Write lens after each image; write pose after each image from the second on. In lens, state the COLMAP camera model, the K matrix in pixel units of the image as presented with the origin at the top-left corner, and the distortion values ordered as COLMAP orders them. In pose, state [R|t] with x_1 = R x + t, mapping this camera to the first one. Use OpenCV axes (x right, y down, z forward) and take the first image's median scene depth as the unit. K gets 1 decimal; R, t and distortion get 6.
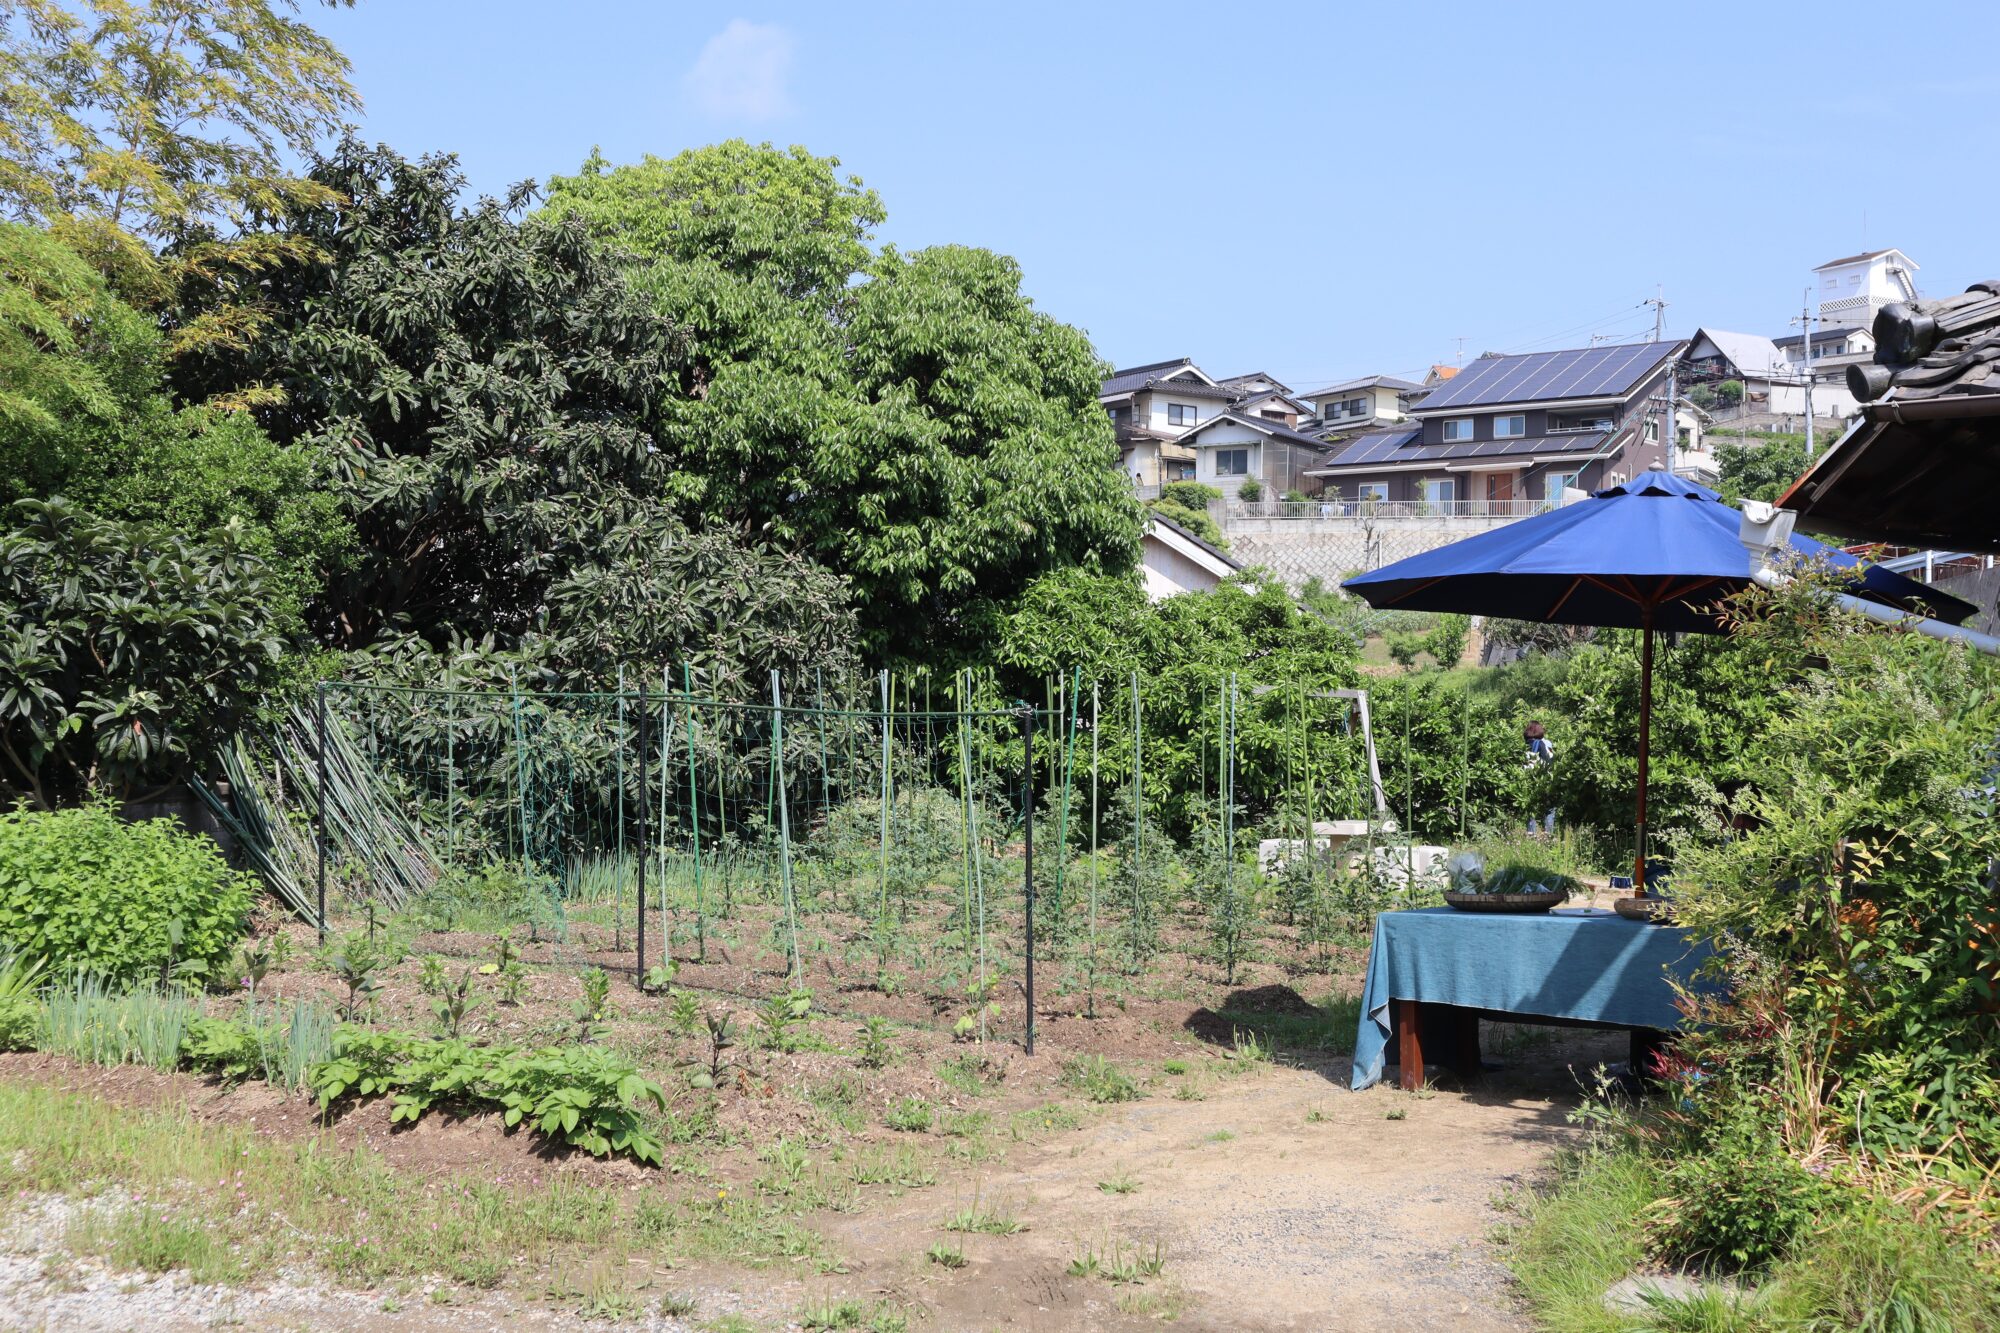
lens RADIAL K [[2294.3, 0, 993.9], [0, 2294.3, 661.9], [0, 0, 1]] dist [0.008899, 0.000000]
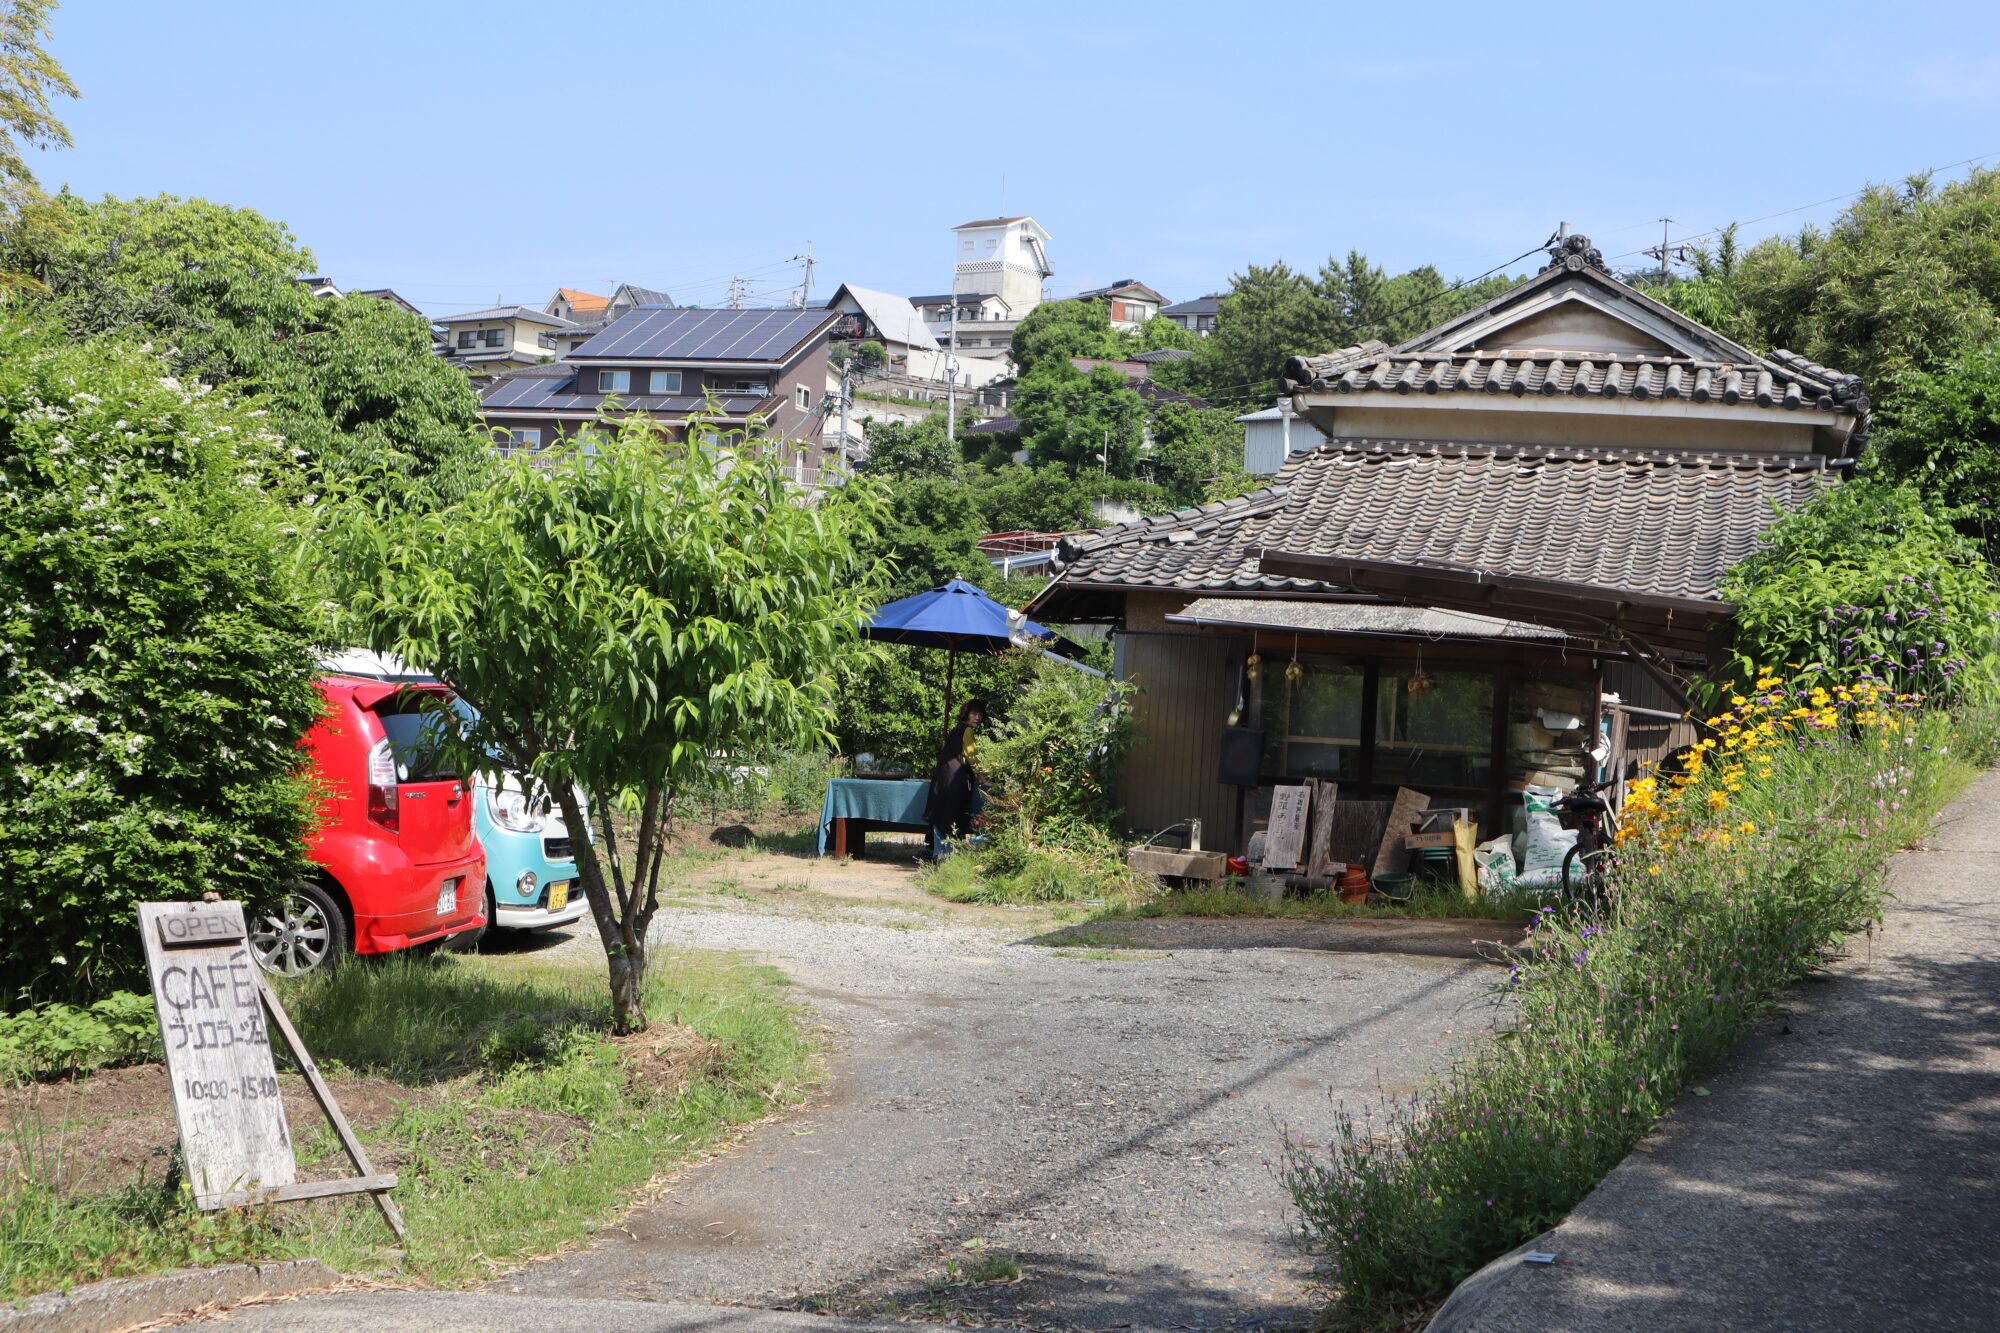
lens RADIAL K [[2738.9, 0, 1000.4], [0, 2738.9, 666.5], [0, 0, 1]] dist [-0.017724, 0.000000]
pose [[0.930016, 0.039976, 0.365338, -0.268397], [-0.048828, 0.998694, 0.015020, -0.018162], [-0.364260, -0.031807, 0.930754, -0.620562]]
